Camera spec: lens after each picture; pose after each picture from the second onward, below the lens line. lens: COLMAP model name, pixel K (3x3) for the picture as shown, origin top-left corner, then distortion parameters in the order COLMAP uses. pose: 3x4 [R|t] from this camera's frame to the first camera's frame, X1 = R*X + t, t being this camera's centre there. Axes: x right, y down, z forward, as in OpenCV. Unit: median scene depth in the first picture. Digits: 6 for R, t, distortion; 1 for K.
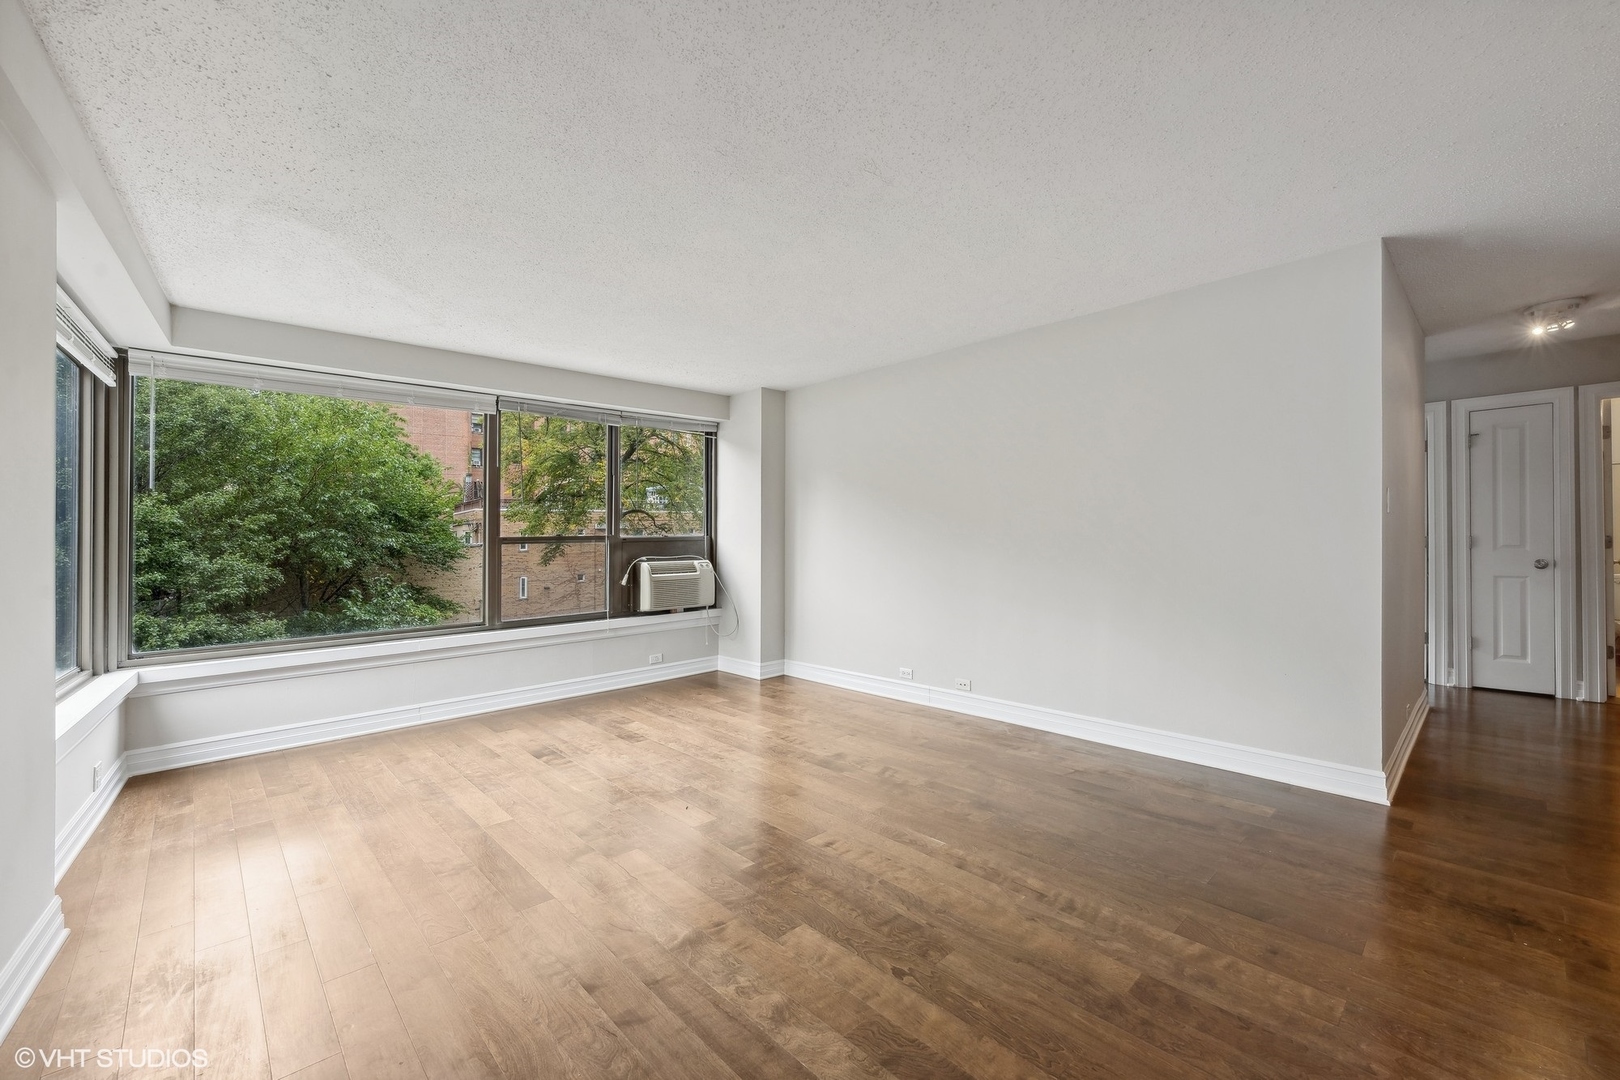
lens RADIAL K [[655.9, 0, 804.9], [0, 655.9, 529.7], [0, 0, 1]] dist [0.001114, 0.000356]
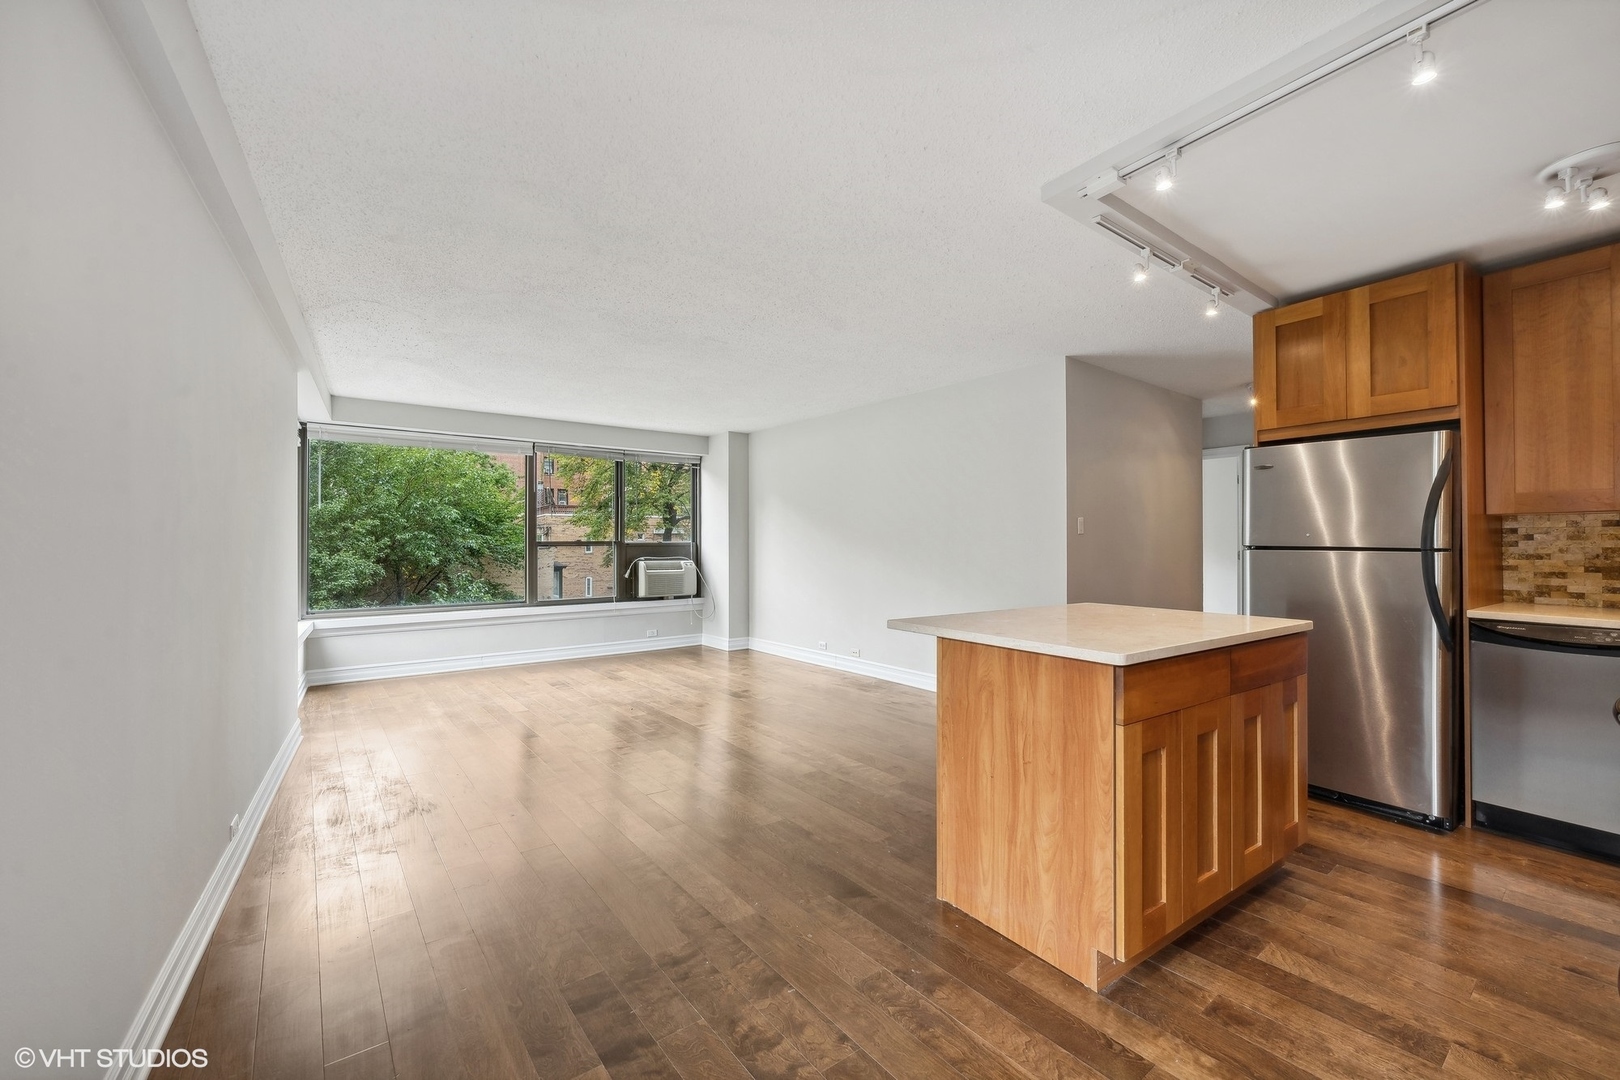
lens RADIAL K [[655.9, 0, 808.6], [0, 655.9, 552.7], [0, 0, 1]] dist [0.001114, 0.000356]
pose [[0.995706, 0.014887, -0.091364, 0.224778], [-0.012566, 0.999585, 0.025922, -0.007618], [0.091712, -0.024663, 0.995480, -0.321212]]
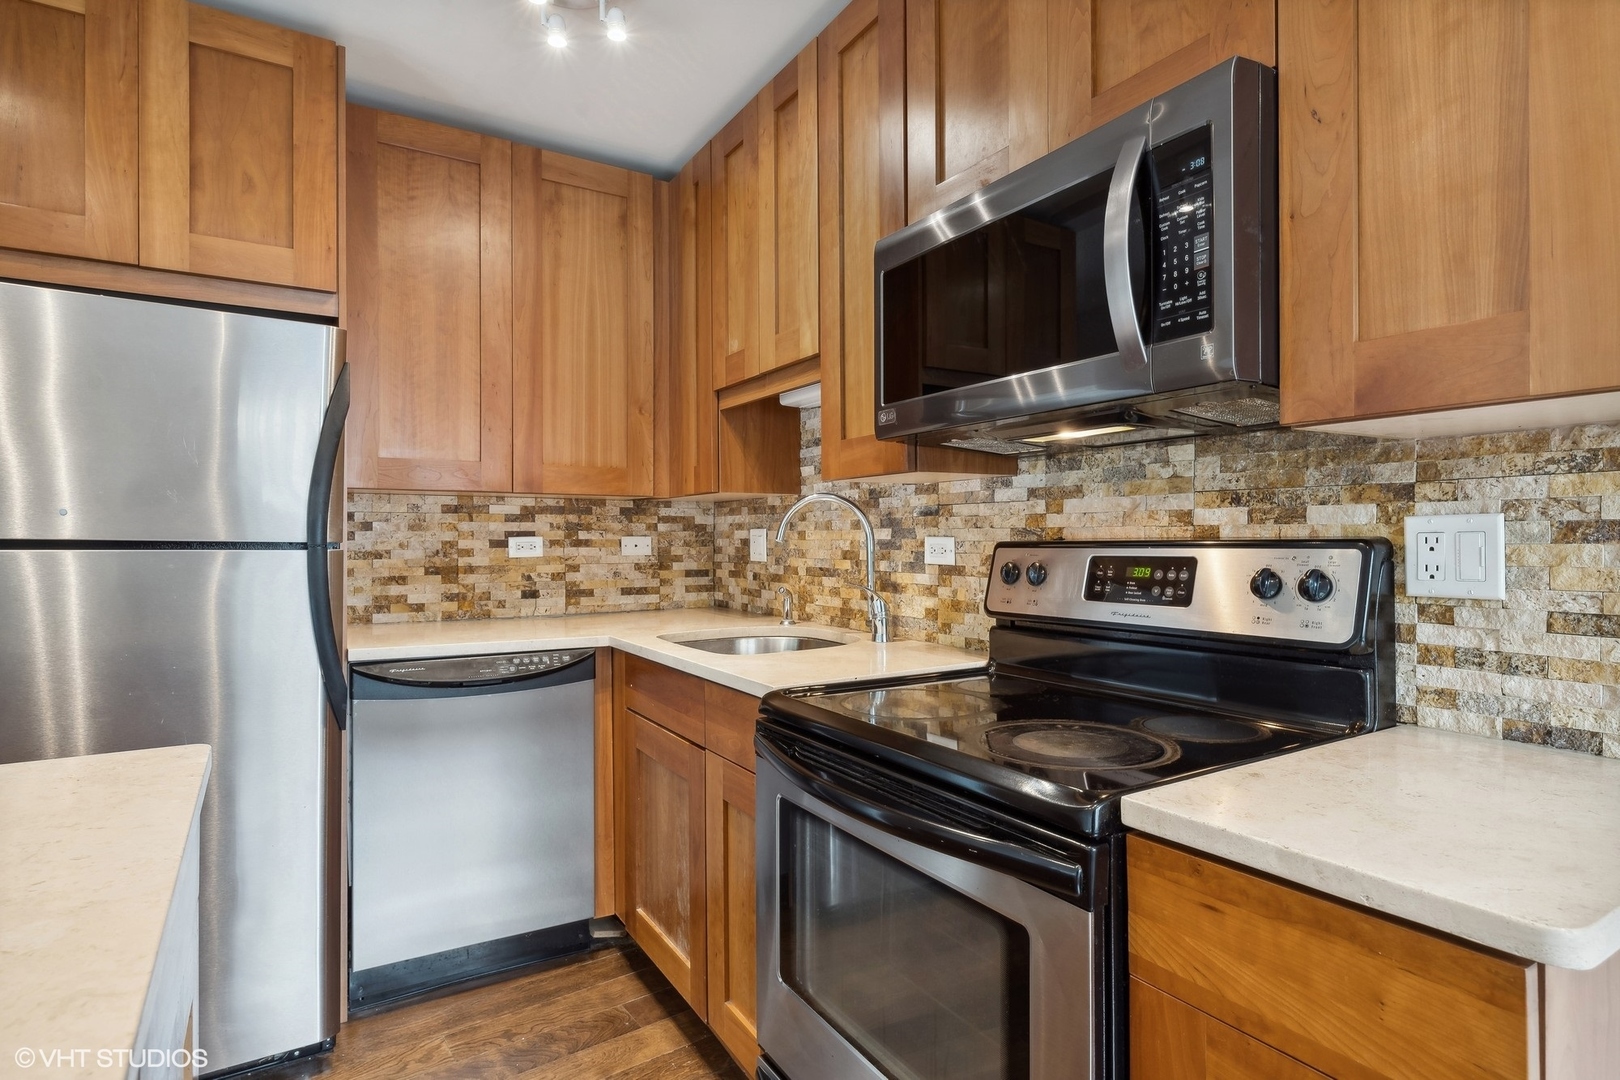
lens RADIAL K [[833.9, 0, 814.8], [0, 833.9, 529.4], [0, 0, 1]] dist [-0.002910, -0.000286]
pose [[0.120323, 0.027144, 0.992364, 0.342880], [-0.012477, 0.999589, -0.025829, -0.002819], [-0.992656, -0.009274, 0.120612, -0.011794]]
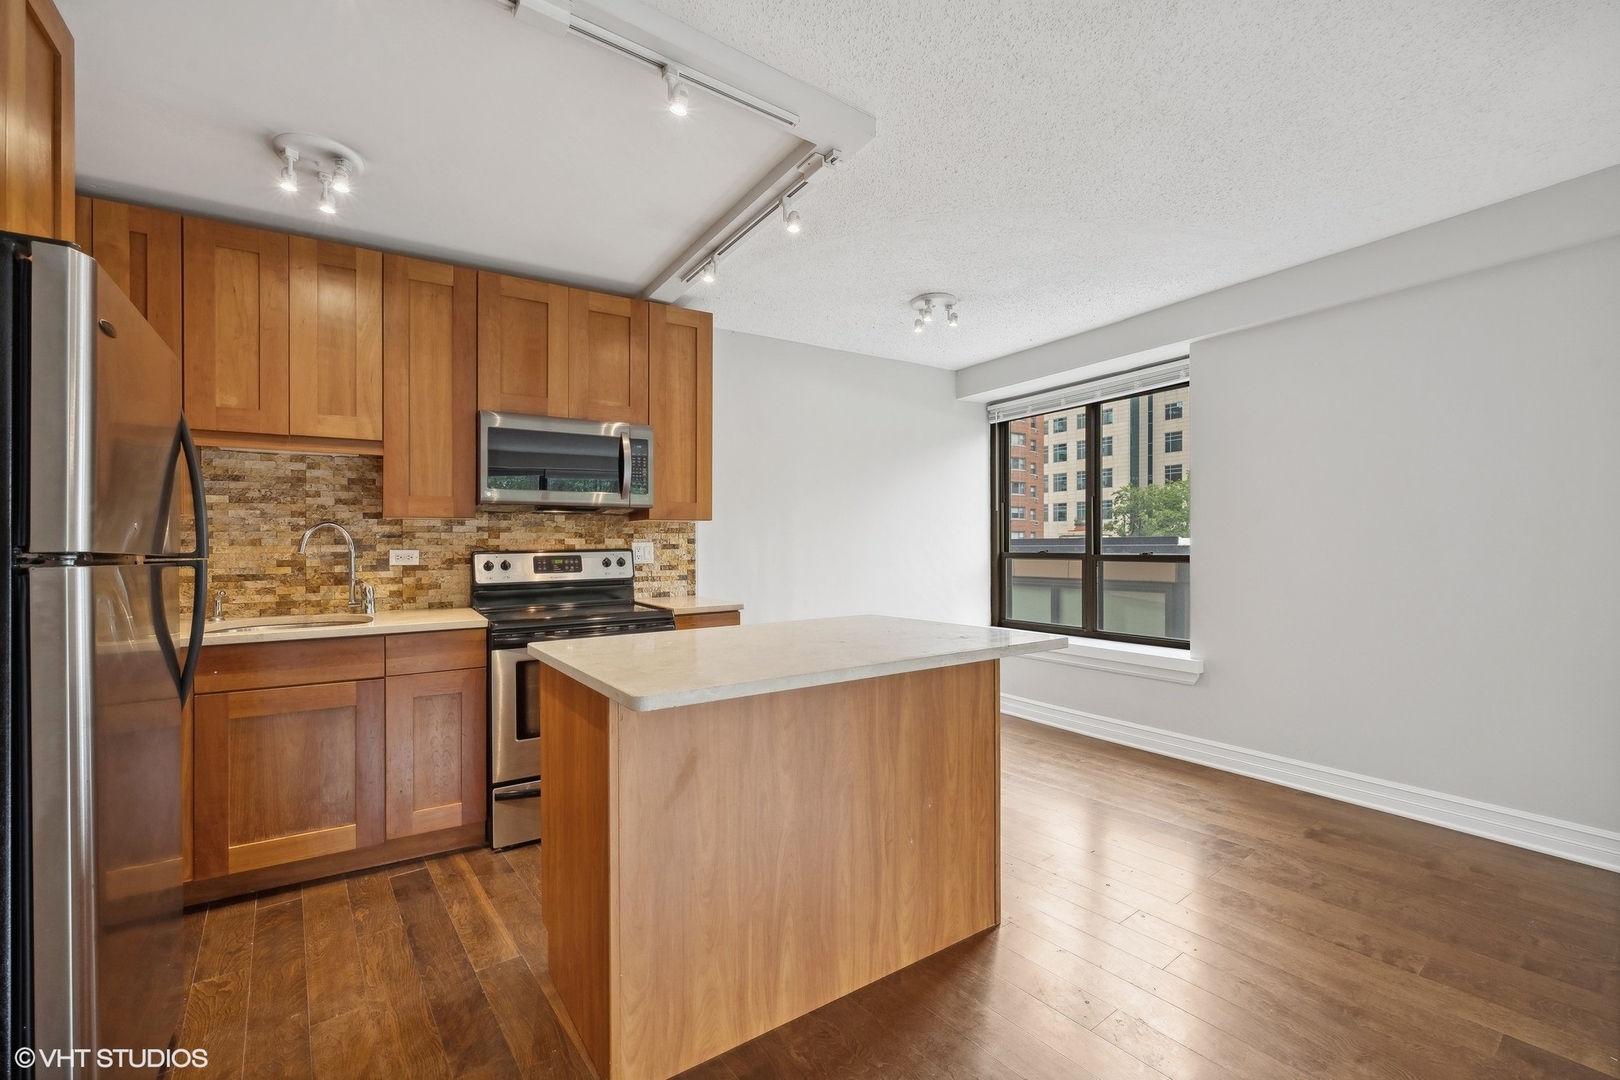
lens RADIAL K [[694.6, 0, 808.9], [0, 694.6, 549.8], [0, 0, 1]] dist [0.000669, 0.000164]
pose [[-0.994024, 0.024434, 0.106389, 0.337953], [0.023906, 0.999695, -0.006238, 0.001656], [-0.106509, -0.003657, -0.994305, 0.530570]]
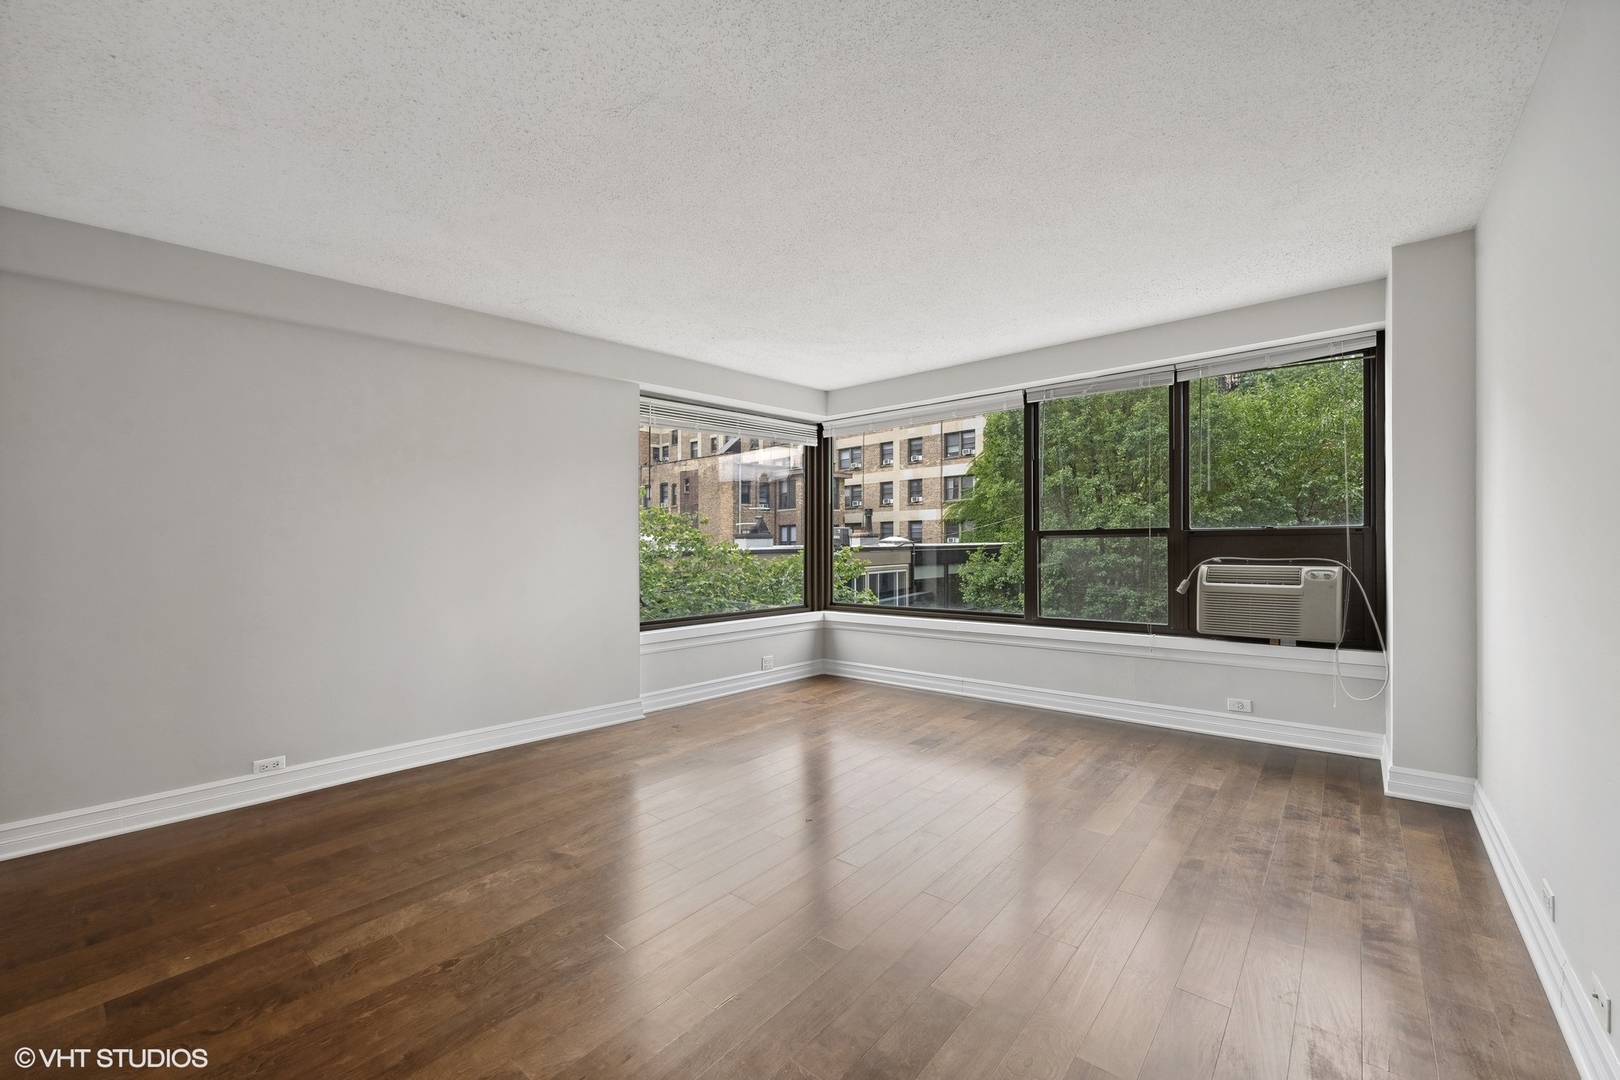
lens RADIAL K [[655.9, 0, 811.9], [0, 655.9, 542.5], [0, 0, 1]] dist [0.001114, 0.000356]
pose [[0.123953, 0.014604, -0.992181, 0.419505], [0.024123, 0.999552, 0.017726, 0.002789], [0.991995, -0.026132, 0.123545, 0.496496]]
